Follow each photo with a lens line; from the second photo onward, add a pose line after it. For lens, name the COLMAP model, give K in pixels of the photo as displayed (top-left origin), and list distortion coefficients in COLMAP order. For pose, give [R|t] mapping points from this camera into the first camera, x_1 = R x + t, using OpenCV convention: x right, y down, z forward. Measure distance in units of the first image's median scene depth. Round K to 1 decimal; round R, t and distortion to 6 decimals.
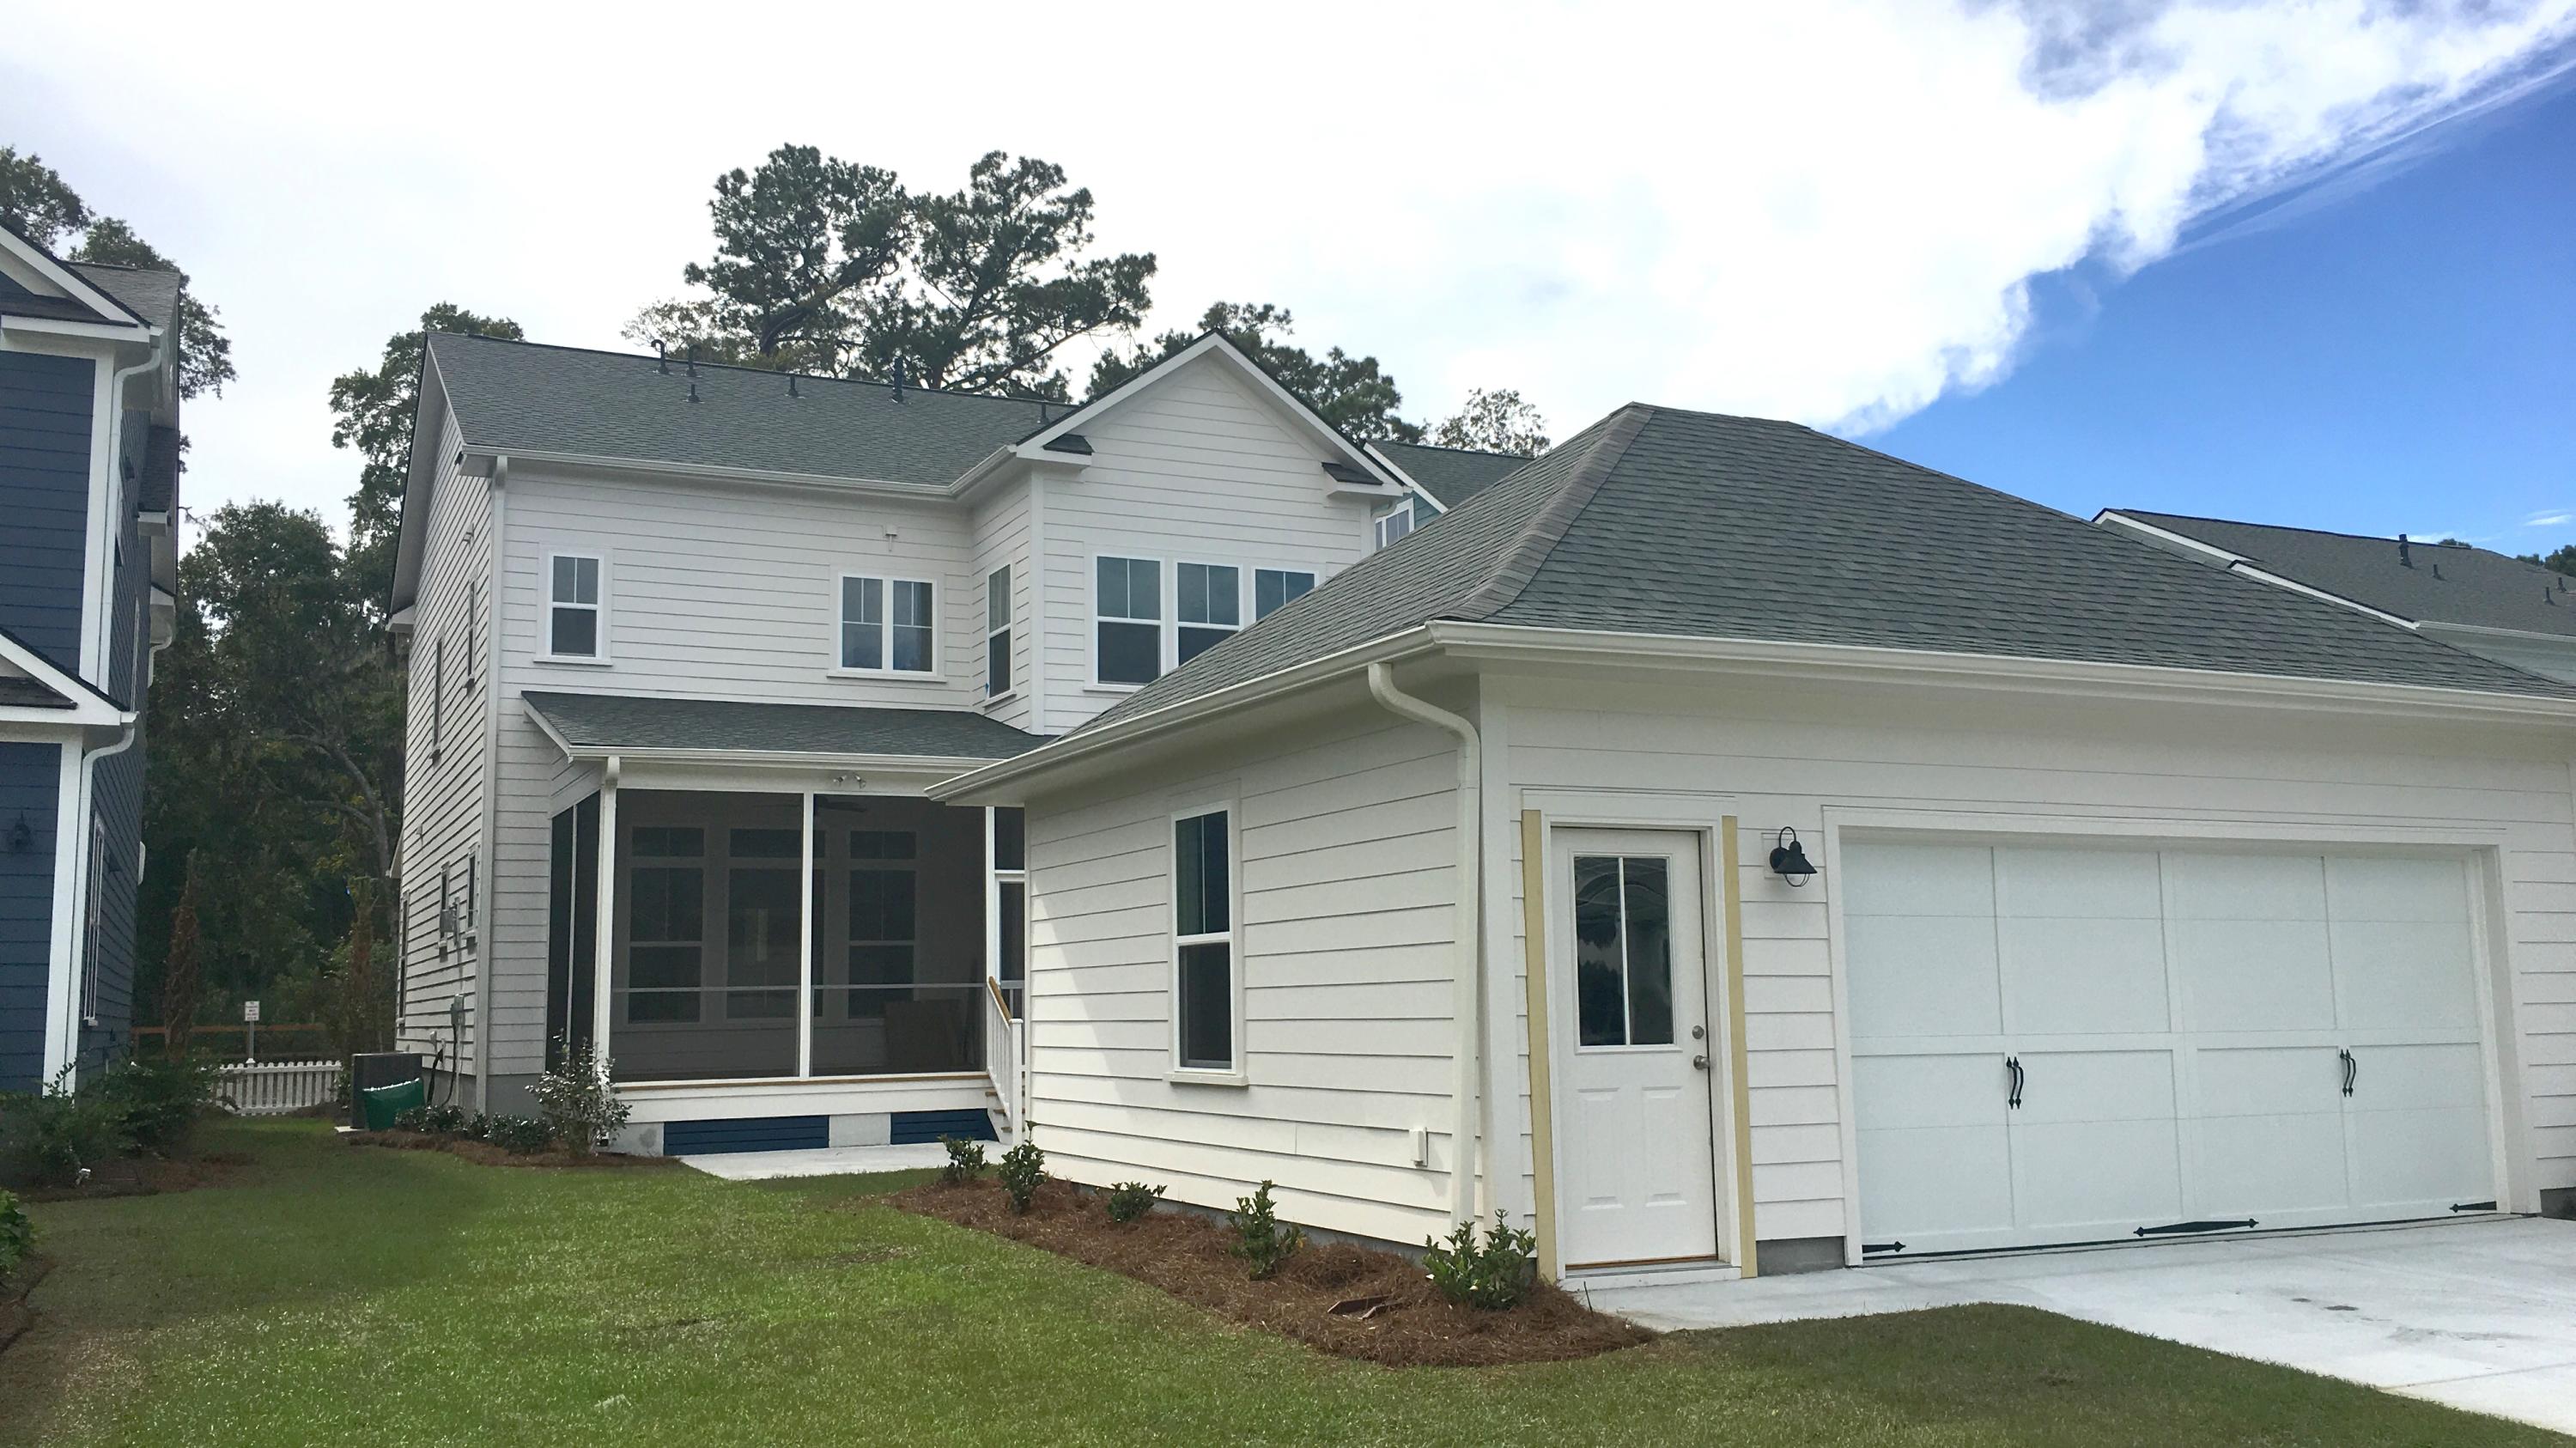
lens RADIAL K [[2191.8, 0, 1269.0], [0, 2191.8, 722.7], [0, 0, 1]] dist [0.083384, -0.096908]
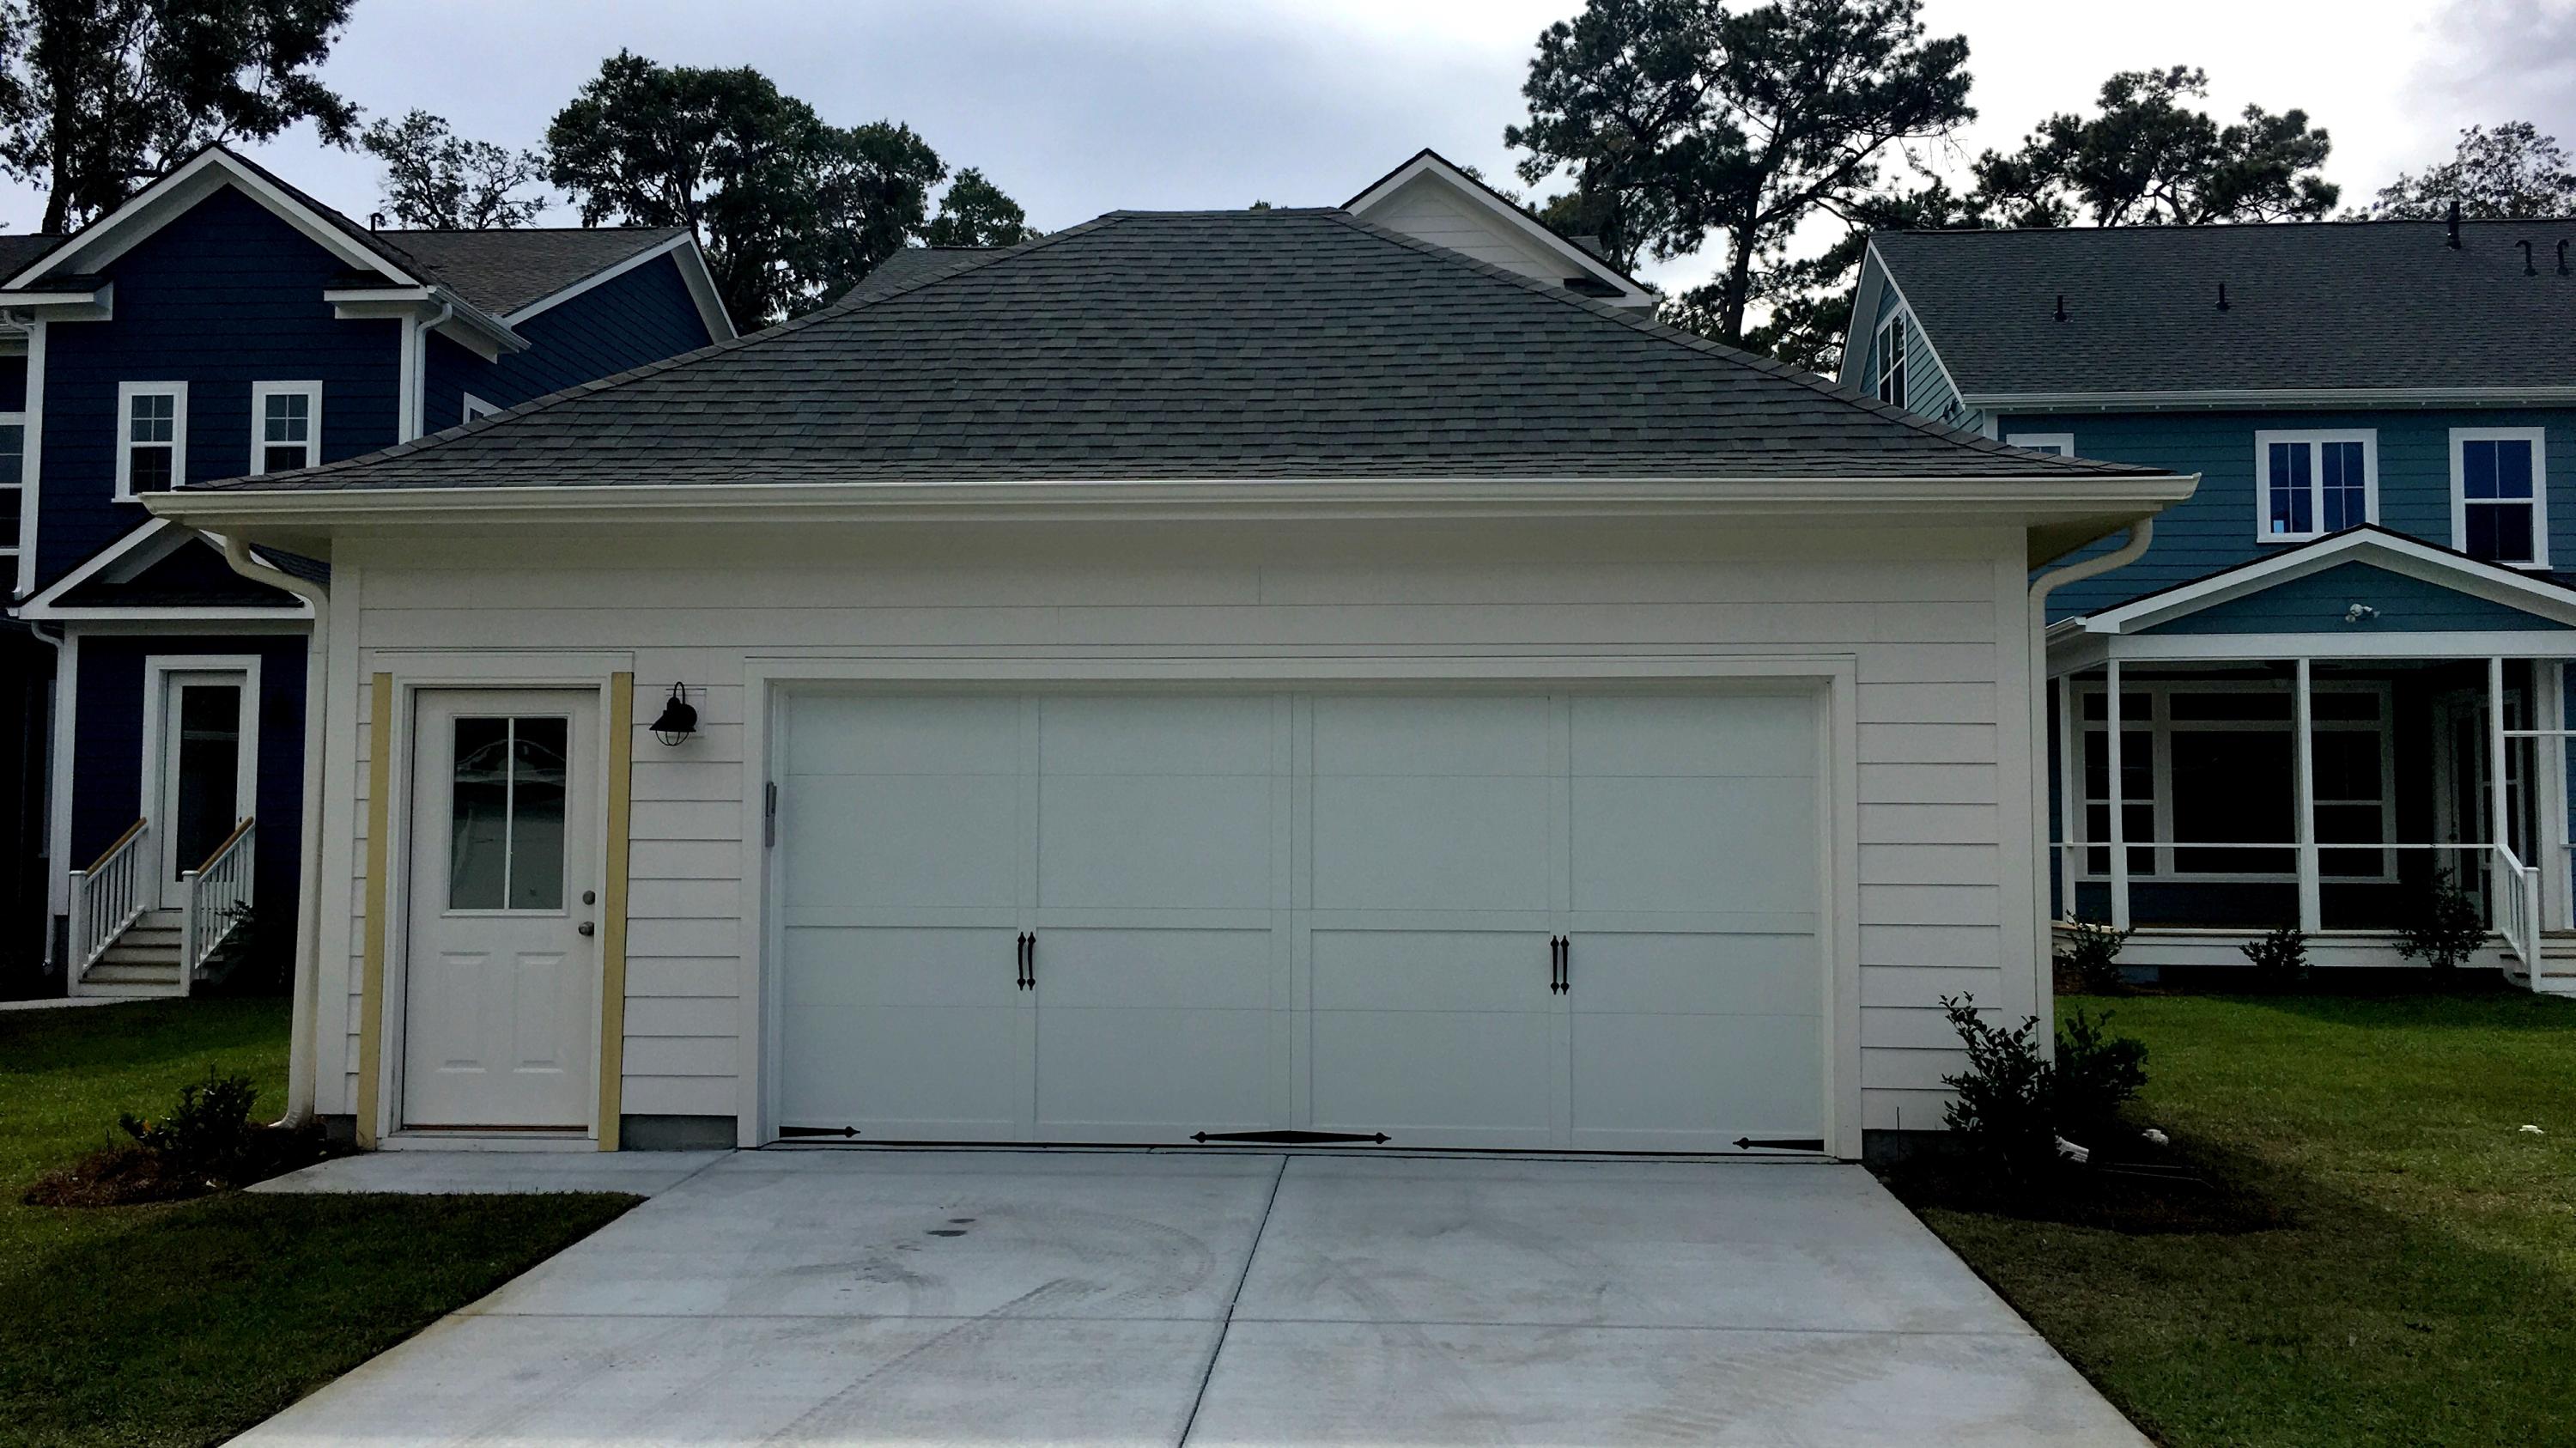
lens RADIAL K [[2191.8, 0, 1269.0], [0, 2191.8, 722.7], [0, 0, 1]] dist [0.083384, -0.096908]
pose [[0.869881, -0.013234, -0.493084, 0.487541], [0.046749, 0.997352, 0.055705, 0.012851], [0.491041, -0.071508, 0.868196, 0.164038]]
